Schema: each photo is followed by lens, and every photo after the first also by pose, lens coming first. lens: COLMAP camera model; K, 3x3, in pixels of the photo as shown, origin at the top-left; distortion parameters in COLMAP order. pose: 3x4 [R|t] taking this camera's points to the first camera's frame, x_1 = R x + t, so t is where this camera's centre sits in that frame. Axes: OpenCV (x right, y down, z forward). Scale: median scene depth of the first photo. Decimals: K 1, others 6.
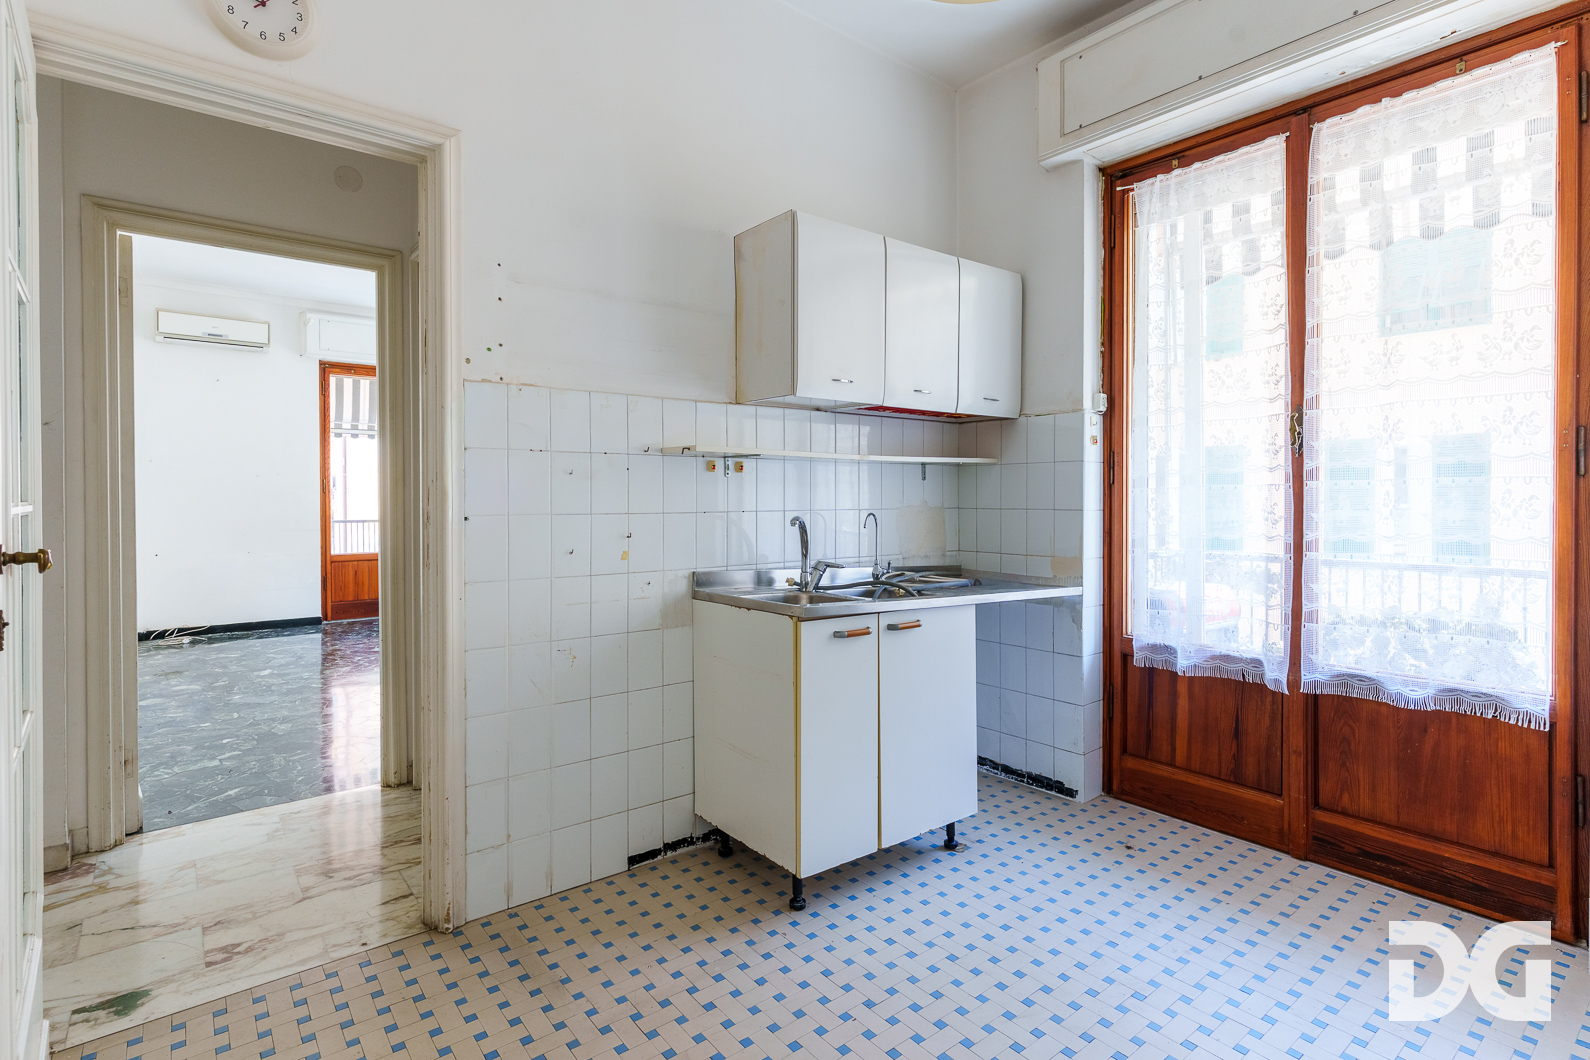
lens RADIAL K [[764.0, 0, 793.7], [0, 764.0, 508.1], [0, 0, 1]] dist [0.002176, -0.000057]
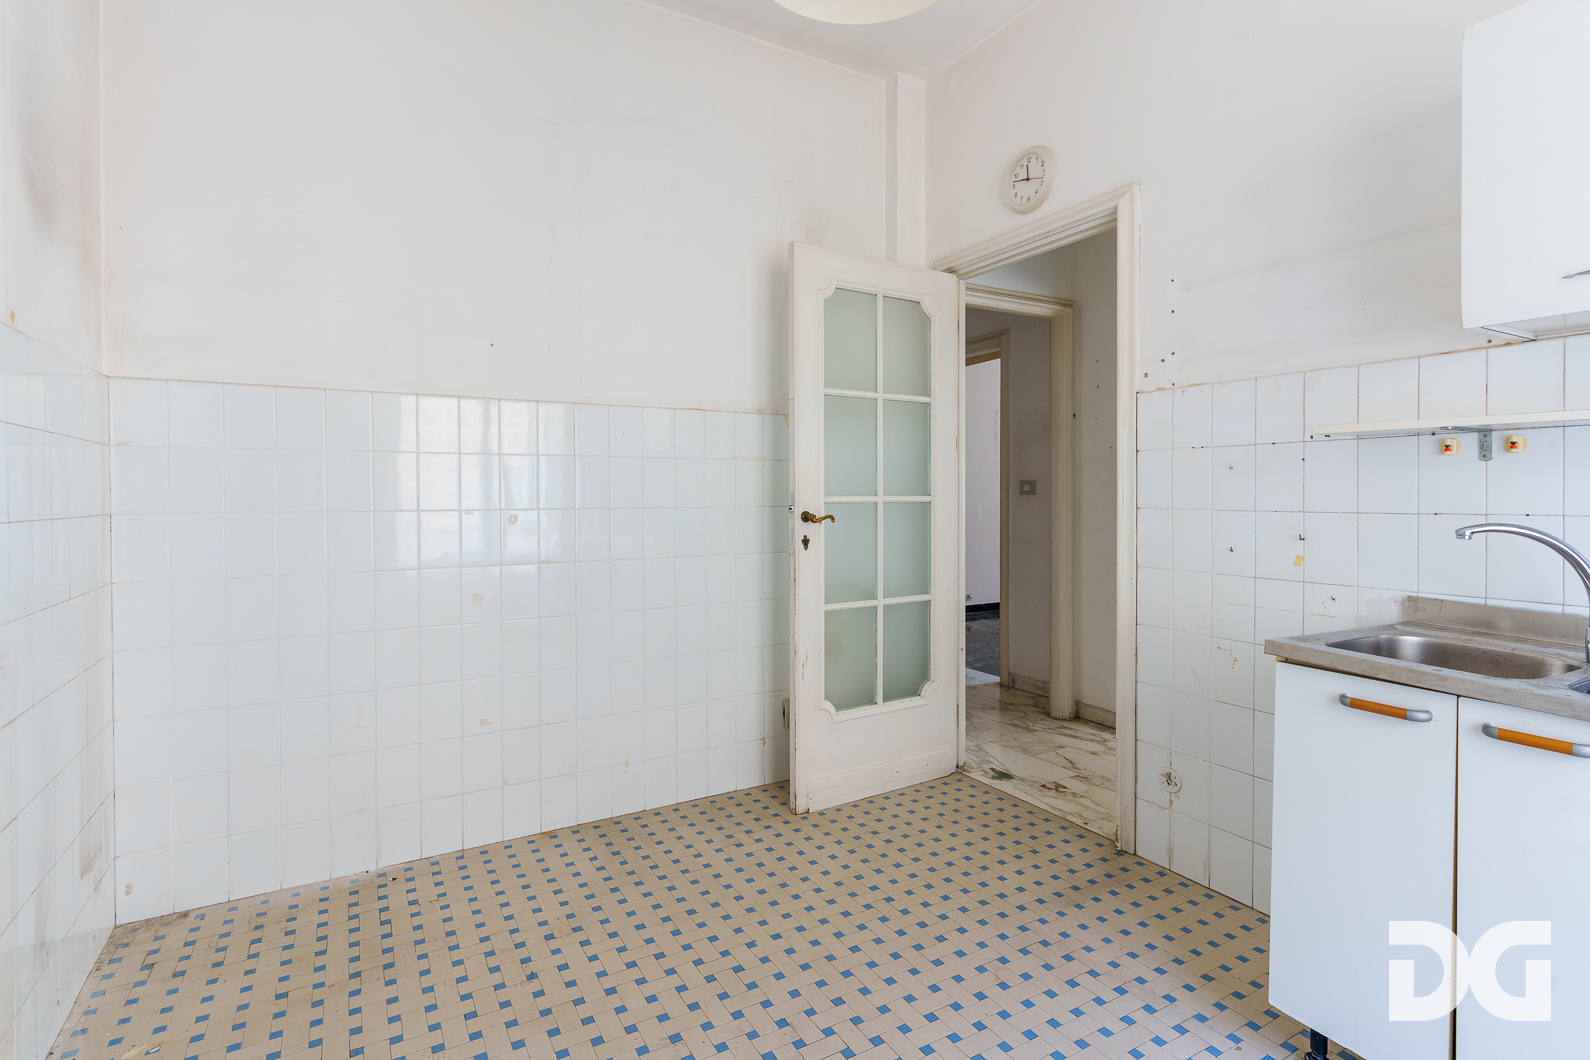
lens RADIAL K [[764.0, 0, 793.7], [0, 764.0, 508.1], [0, 0, 1]] dist [0.002176, -0.000057]
pose [[-0.131437, 0.019348, -0.991136, 0.848743], [-0.012880, 0.999692, 0.021223, -0.009282], [0.991241, 0.015555, -0.131148, 0.666667]]
